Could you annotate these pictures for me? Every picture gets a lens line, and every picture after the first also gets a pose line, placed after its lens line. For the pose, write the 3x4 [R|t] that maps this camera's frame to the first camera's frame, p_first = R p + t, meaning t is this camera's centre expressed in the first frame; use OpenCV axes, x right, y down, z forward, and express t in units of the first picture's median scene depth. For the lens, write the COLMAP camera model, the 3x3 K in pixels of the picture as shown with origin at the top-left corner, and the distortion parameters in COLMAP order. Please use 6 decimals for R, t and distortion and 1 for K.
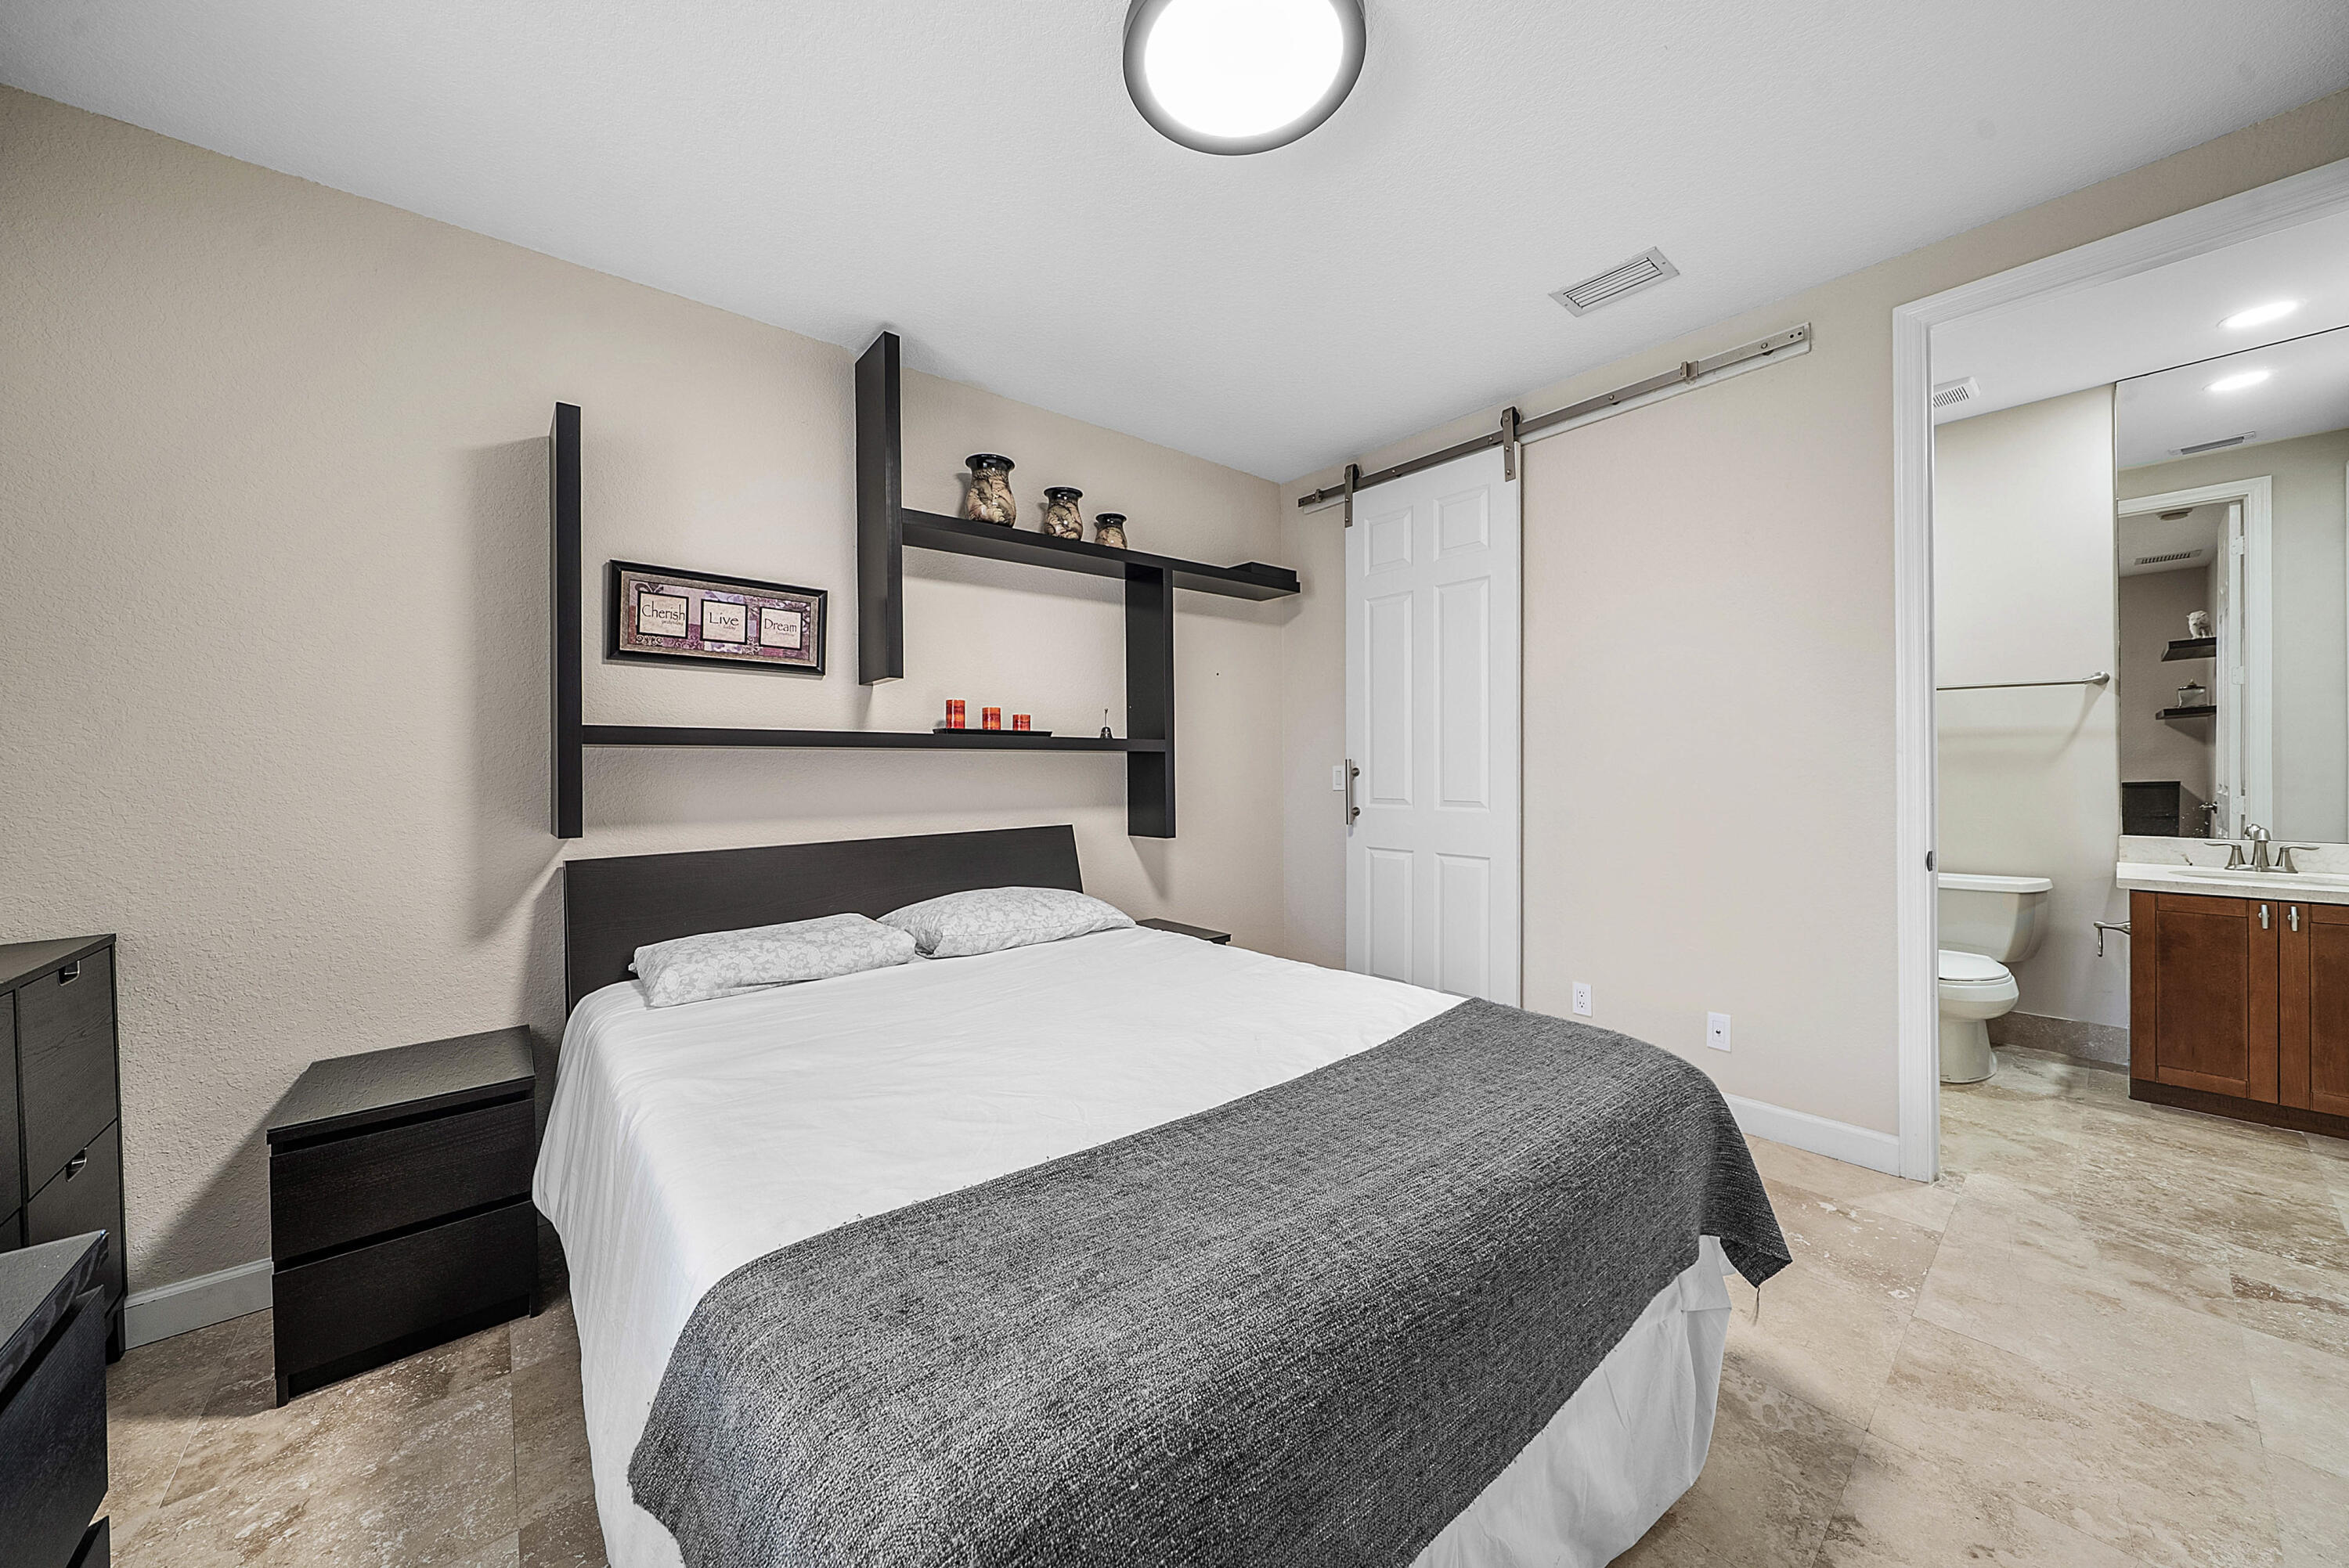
lens RADIAL K [[816.6, 0, 1178.6], [0, 816.6, 776.7], [0, 0, 1]] dist [0.000224, 0.000048]
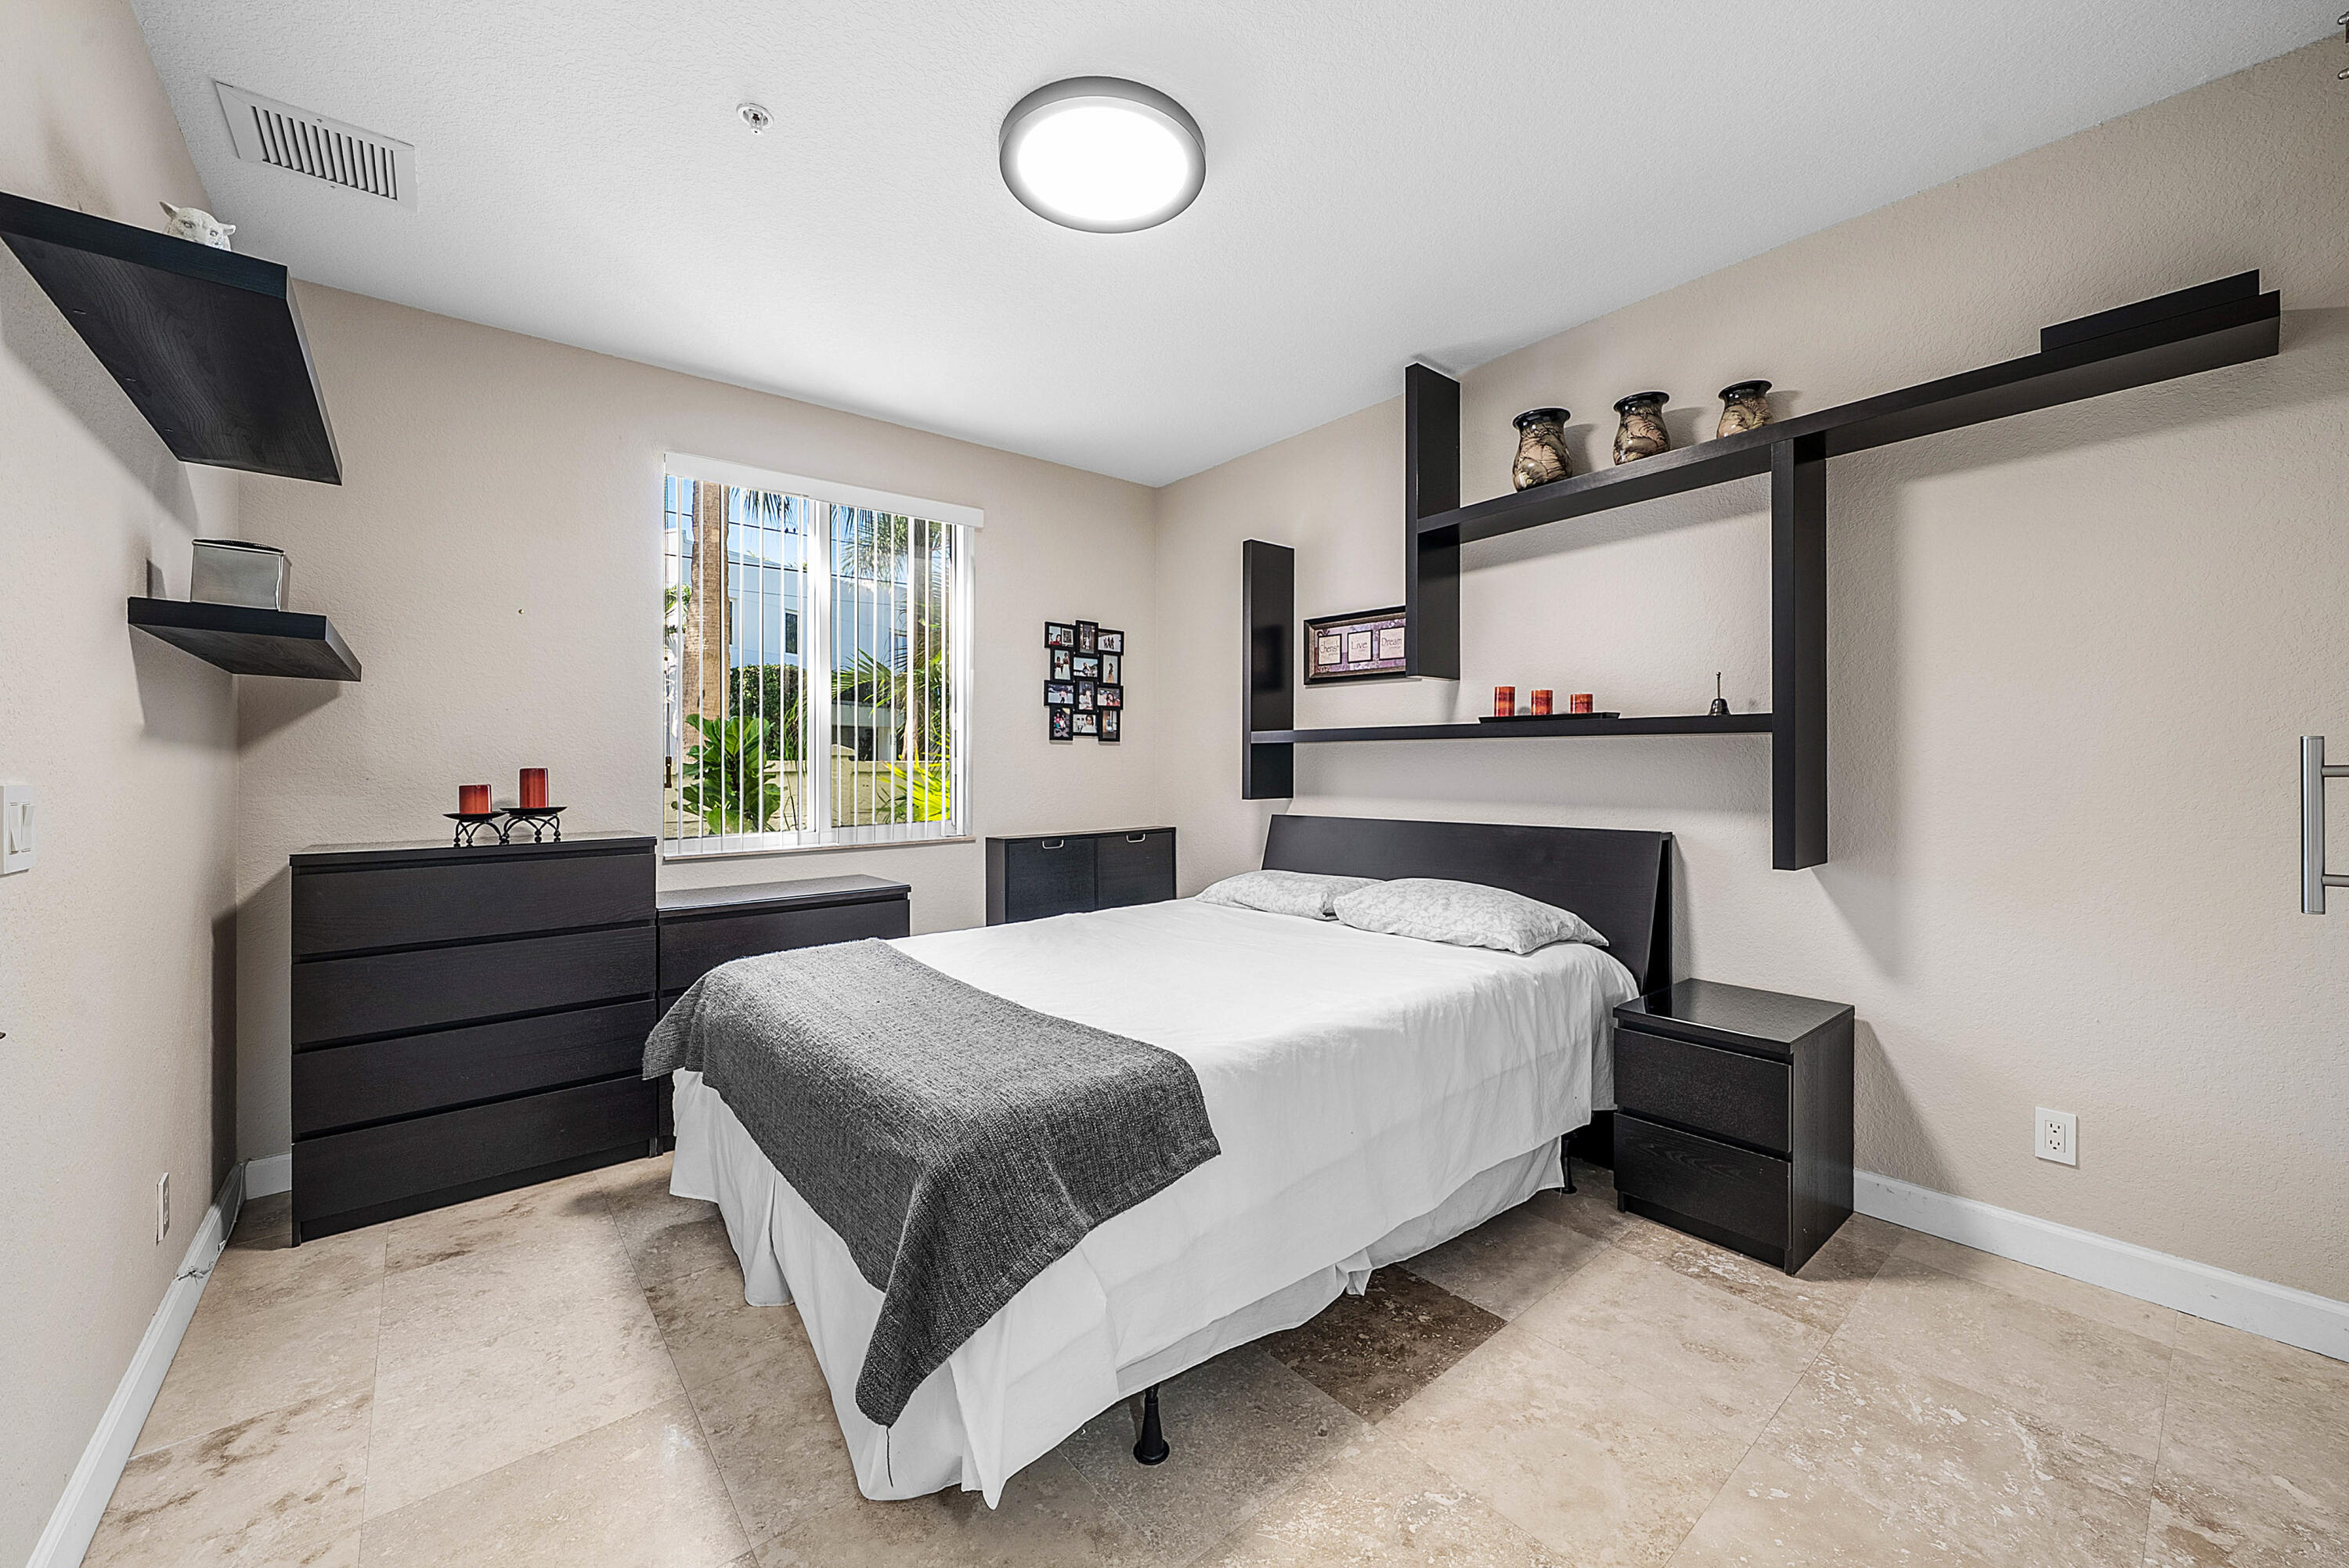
lens RADIAL K [[891.3, 0, 1176.7], [0, 891.3, 752.2], [0, 0, 1]] dist [-0.000155, -0.000012]
pose [[-0.025244, 0.007462, -0.999653, 0.842176], [0.001818, 0.999971, 0.007418, -0.027197], [0.999680, -0.001630, -0.025257, 0.689209]]
